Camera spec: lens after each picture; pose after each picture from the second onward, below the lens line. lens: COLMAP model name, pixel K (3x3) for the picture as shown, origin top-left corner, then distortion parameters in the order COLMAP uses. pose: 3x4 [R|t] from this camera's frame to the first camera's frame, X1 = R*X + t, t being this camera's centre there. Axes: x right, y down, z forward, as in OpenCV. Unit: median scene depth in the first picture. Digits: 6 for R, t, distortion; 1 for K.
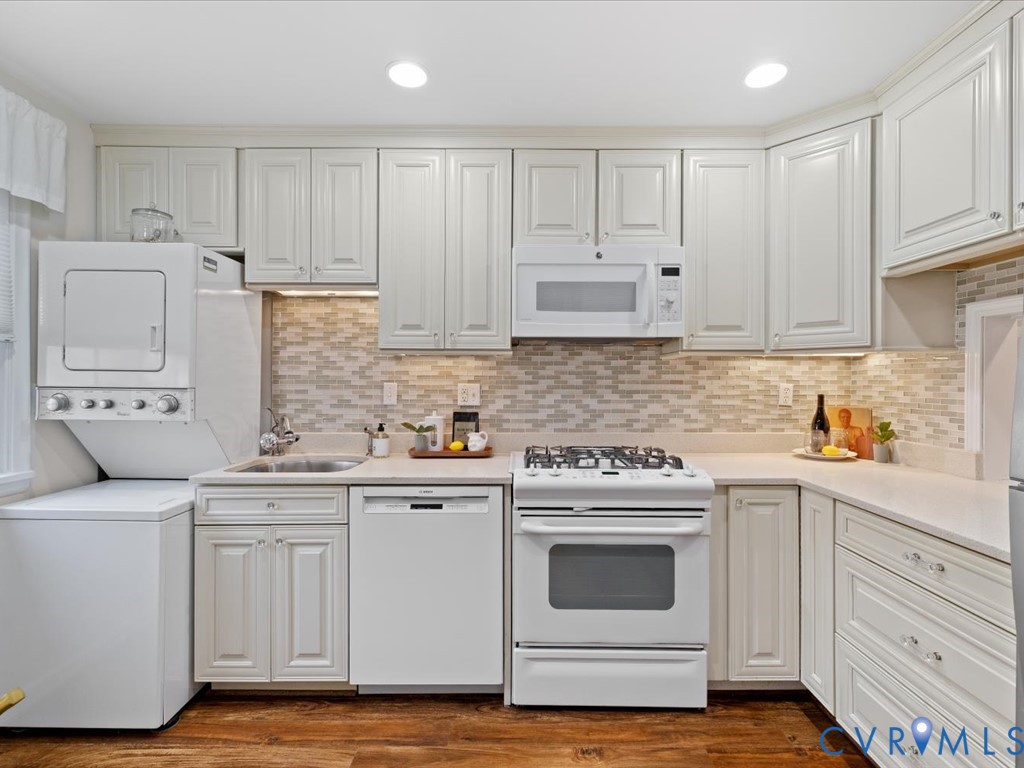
lens RADIAL K [[491.3, 0, 511.0], [0, 491.3, 382.8], [0, 0, 1]] dist [-0.008141, 0.001108]
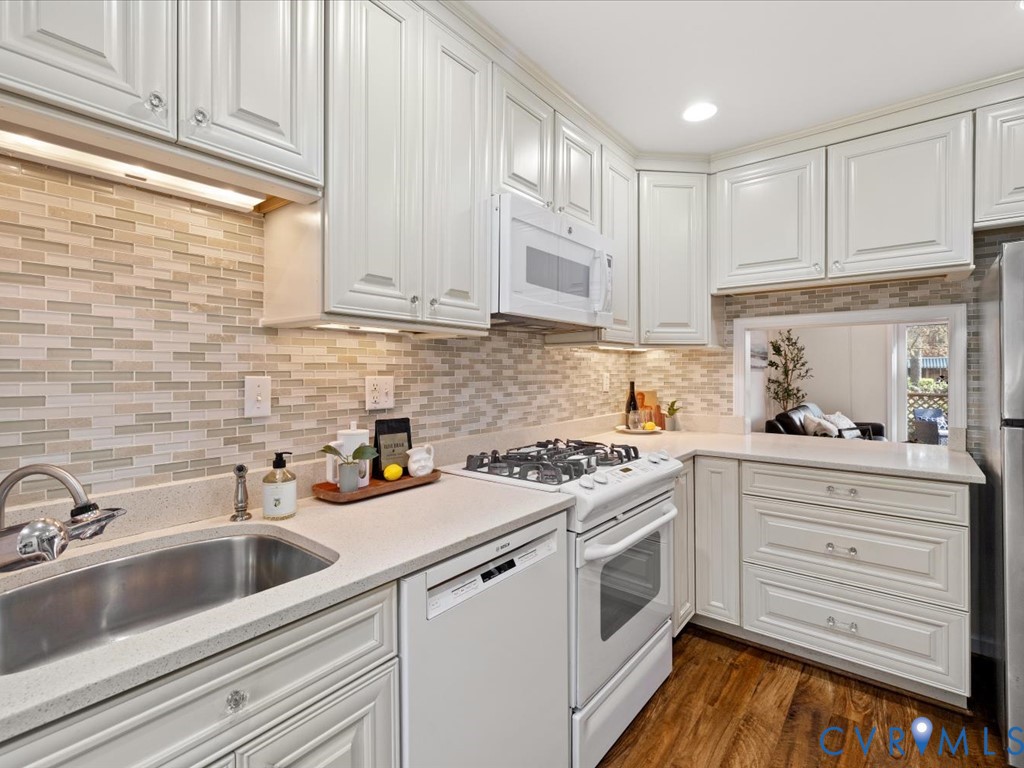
lens RADIAL K [[491.3, 0, 502.3], [0, 491.3, 372.0], [0, 0, 1]] dist [-0.008141, 0.001108]
pose [[0.612826, -0.004523, 0.790205, -0.542713], [0.008536, 0.999963, -0.000896, -0.001702], [-0.790172, 0.007295, 0.612842, 0.495324]]
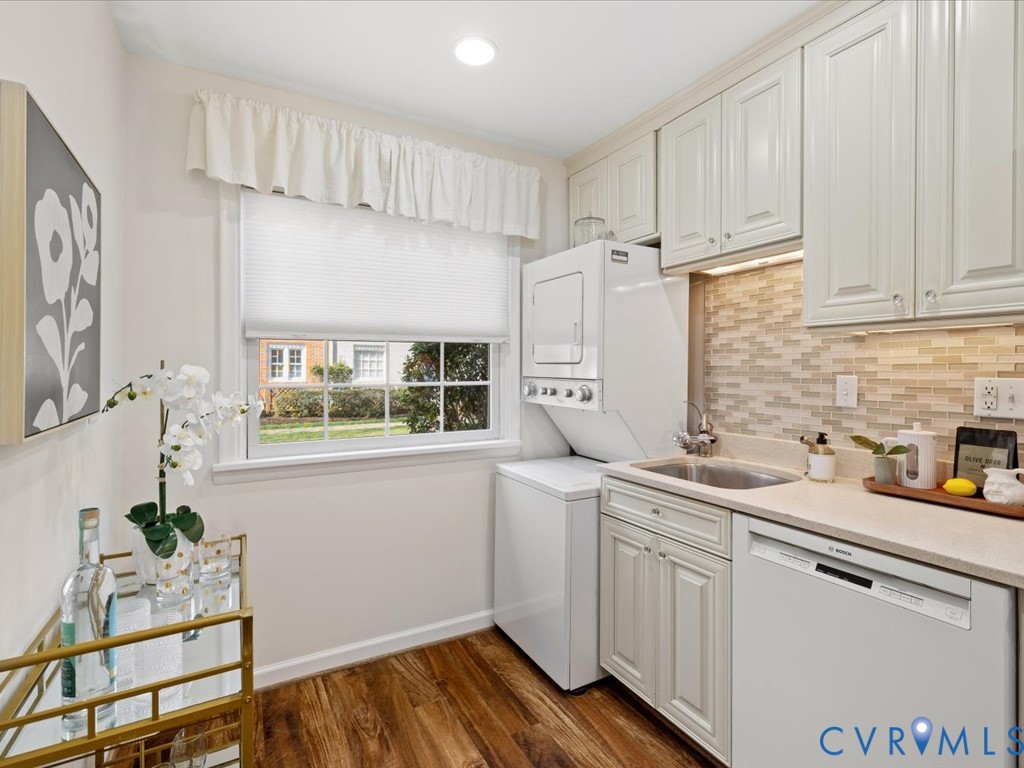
lens RADIAL K [[491.3, 0, 504.2], [0, 491.3, 370.0], [0, 0, 1]] dist [-0.008141, 0.001108]
pose [[0.484776, -0.003473, -0.874631, 0.131417], [-0.004315, 0.999970, -0.006362, -0.000987], [0.874628, 0.006858, 0.484747, 0.264661]]
